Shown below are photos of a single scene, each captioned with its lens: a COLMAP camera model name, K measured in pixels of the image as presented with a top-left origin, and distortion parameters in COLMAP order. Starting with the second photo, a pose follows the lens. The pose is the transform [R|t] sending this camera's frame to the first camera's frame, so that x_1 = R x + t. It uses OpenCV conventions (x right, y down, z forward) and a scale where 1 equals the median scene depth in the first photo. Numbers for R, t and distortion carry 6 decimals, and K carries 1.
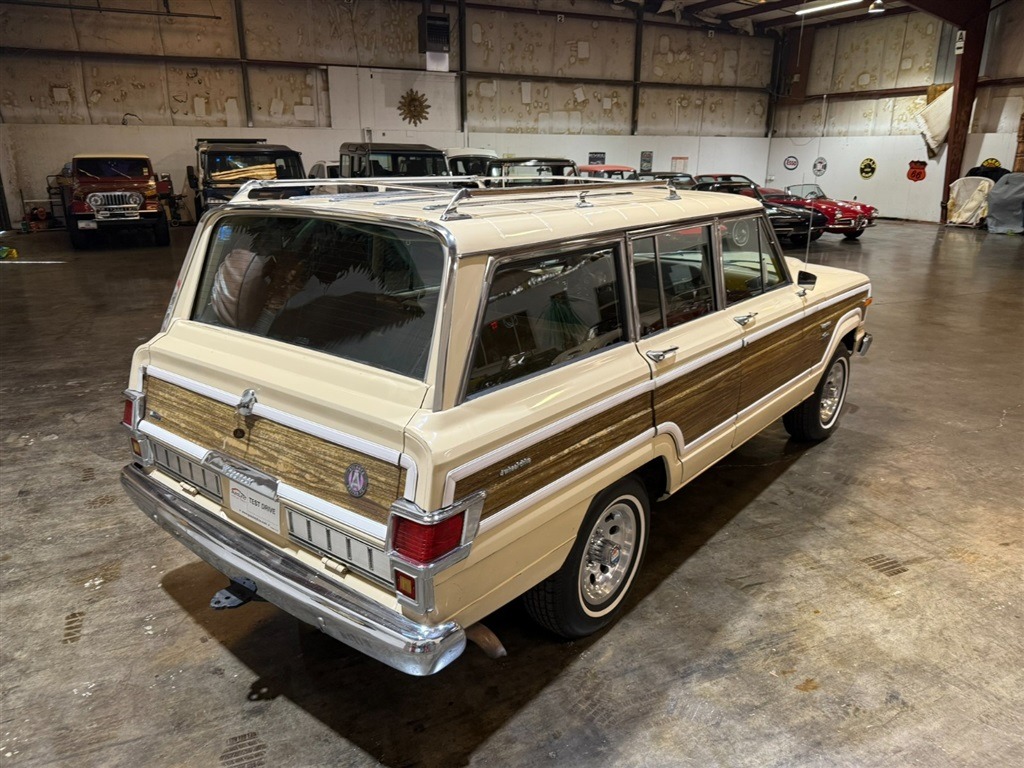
lens RADIAL K [[724.3, 0, 518.6], [0, 724.3, 379.2], [0, 0, 1]] dist [0.030178, -0.038423]
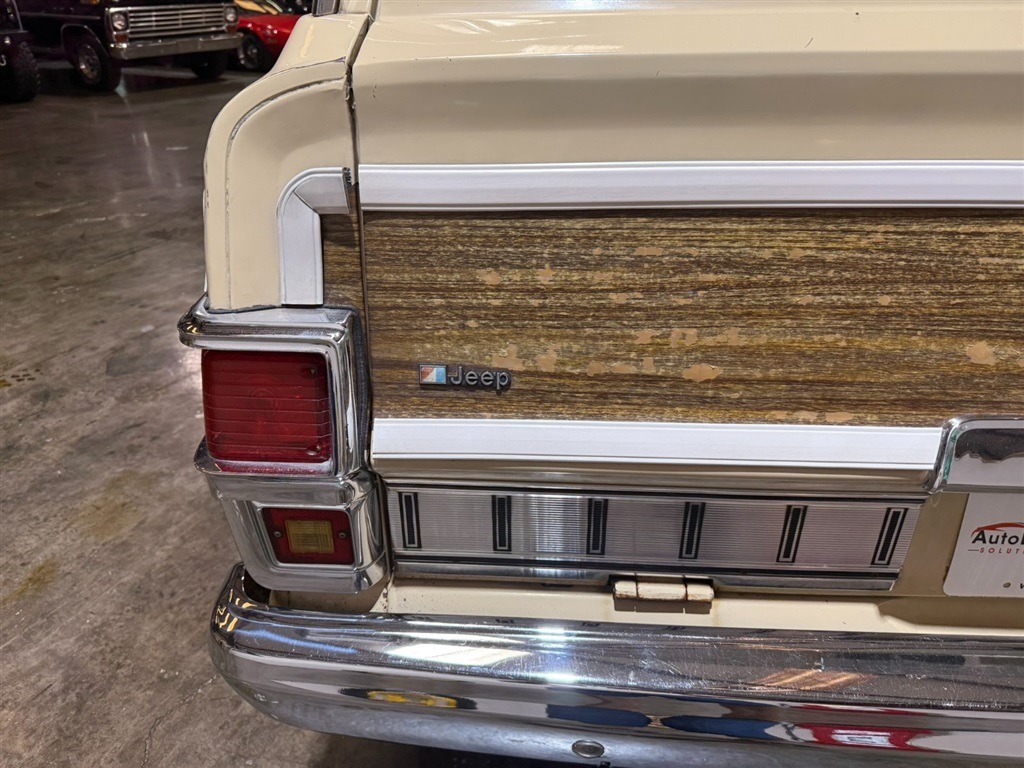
lens RADIAL K [[726.6, 0, 502.0], [0, 726.6, 393.2], [0, 0, 1]] dist [0.089124, -0.116925]
pose [[0.812341, -0.289634, 0.506176, -0.099843], [0.179688, 0.950035, 0.255235, -0.000553], [-0.554809, -0.116384, 0.823797, 0.131068]]
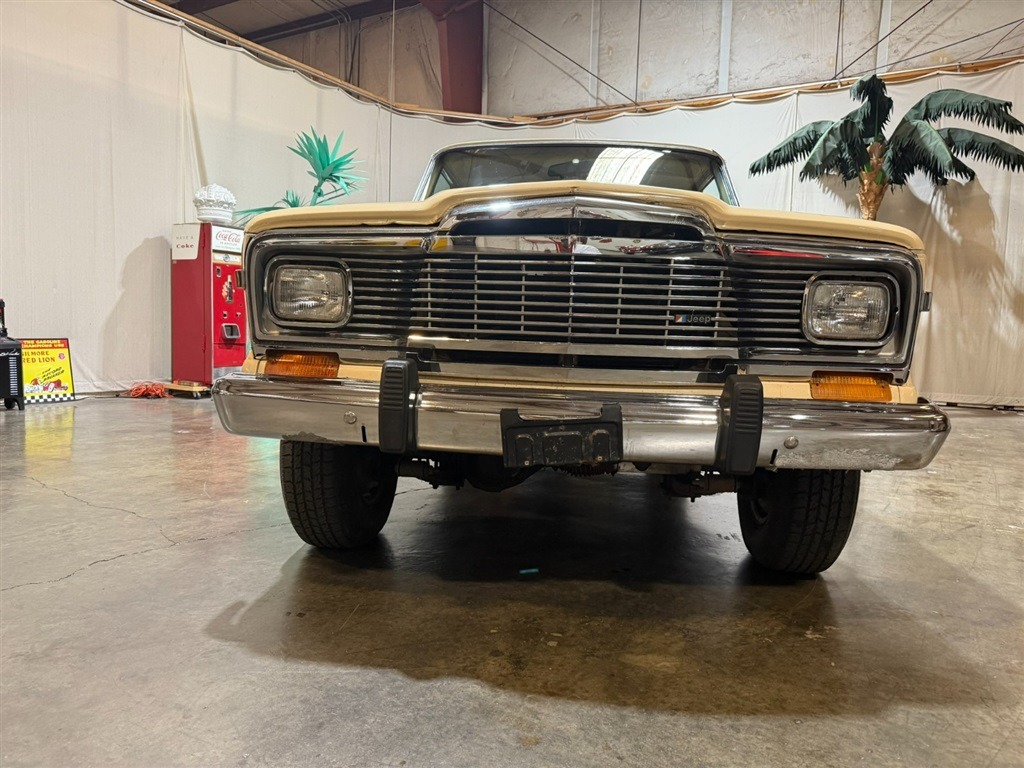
lens RADIAL K [[724.3, 0, 518.6], [0, 724.3, 379.2], [0, 0, 1]] dist [0.030178, -0.038423]
pose [[-0.816626, 0.015590, -0.576957, 0.175144], [-0.200612, 0.929641, 0.309066, -0.062146], [0.541181, 0.368136, -0.756041, 0.414940]]
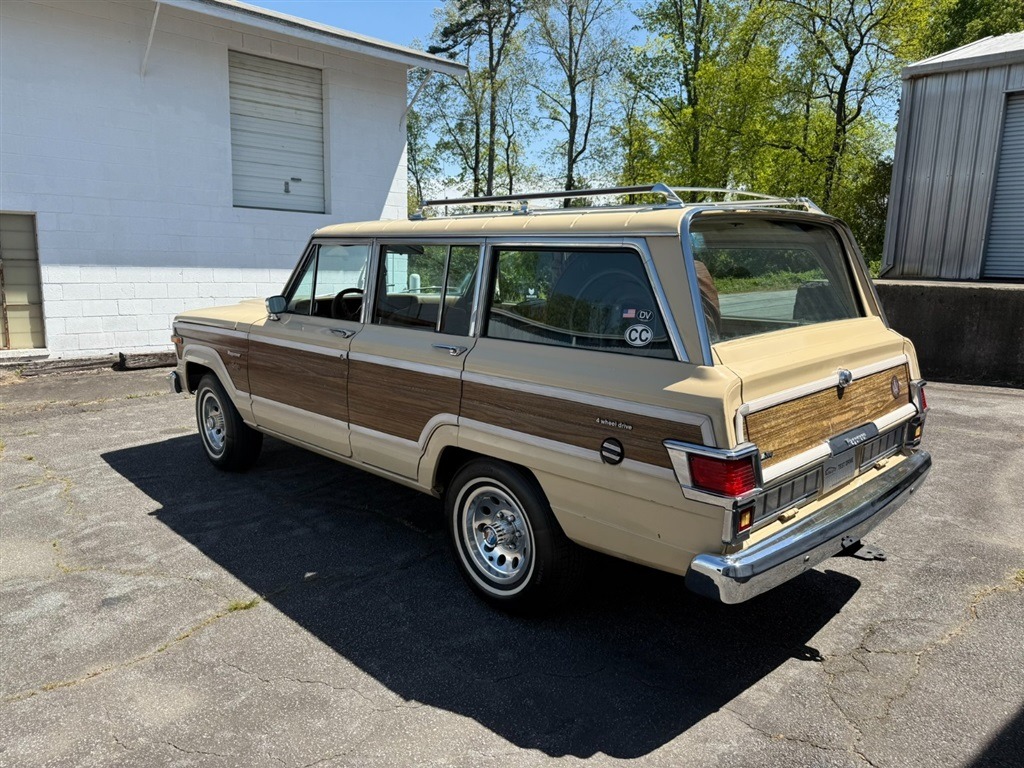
lens RADIAL K [[734.1, 0, 492.1], [0, 734.1, 378.9], [0, 0, 1]] dist [0.035944, -0.050812]
pose [[0.128993, -0.179824, 0.975205, -0.220932], [0.286900, 0.948131, 0.136883, -0.039213], [-0.949236, 0.262129, 0.173894, 0.185368]]
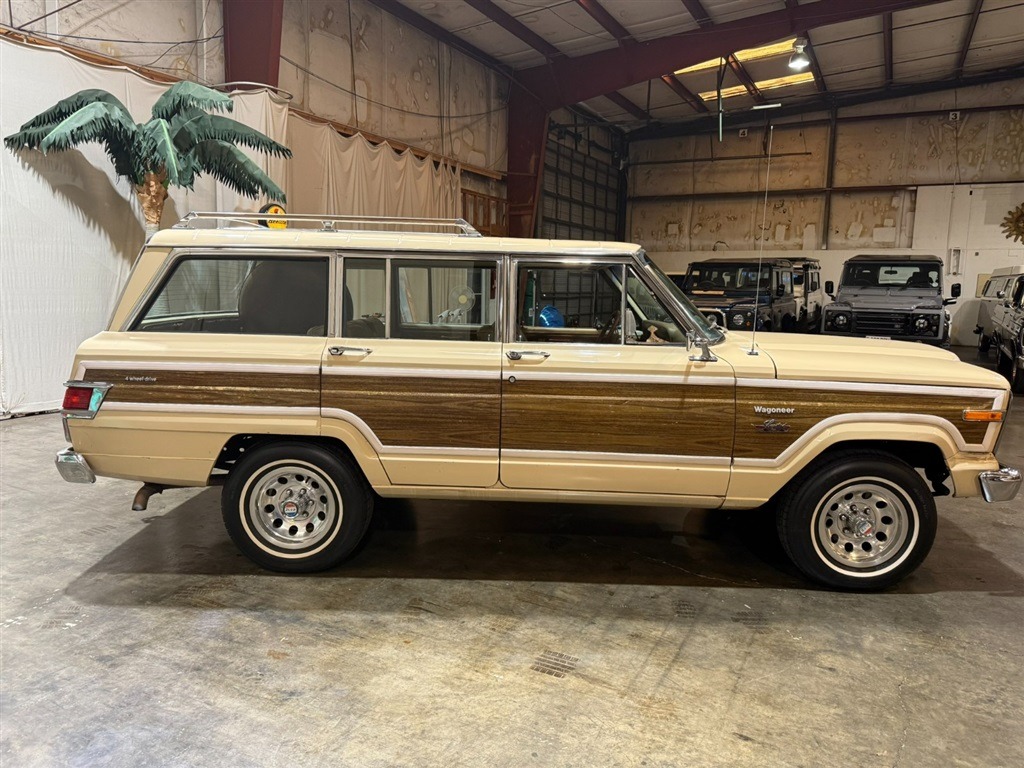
lens RADIAL K [[723.7, 0, 514.9], [0, 723.7, 380.4], [0, 0, 1]] dist [0.018918, -0.026224]
pose [[0.611955, 0.111396, -0.783008, 0.215447], [-0.248348, 0.967021, -0.056520, 0.001636], [0.750889, 0.229046, 0.619438, 0.080158]]
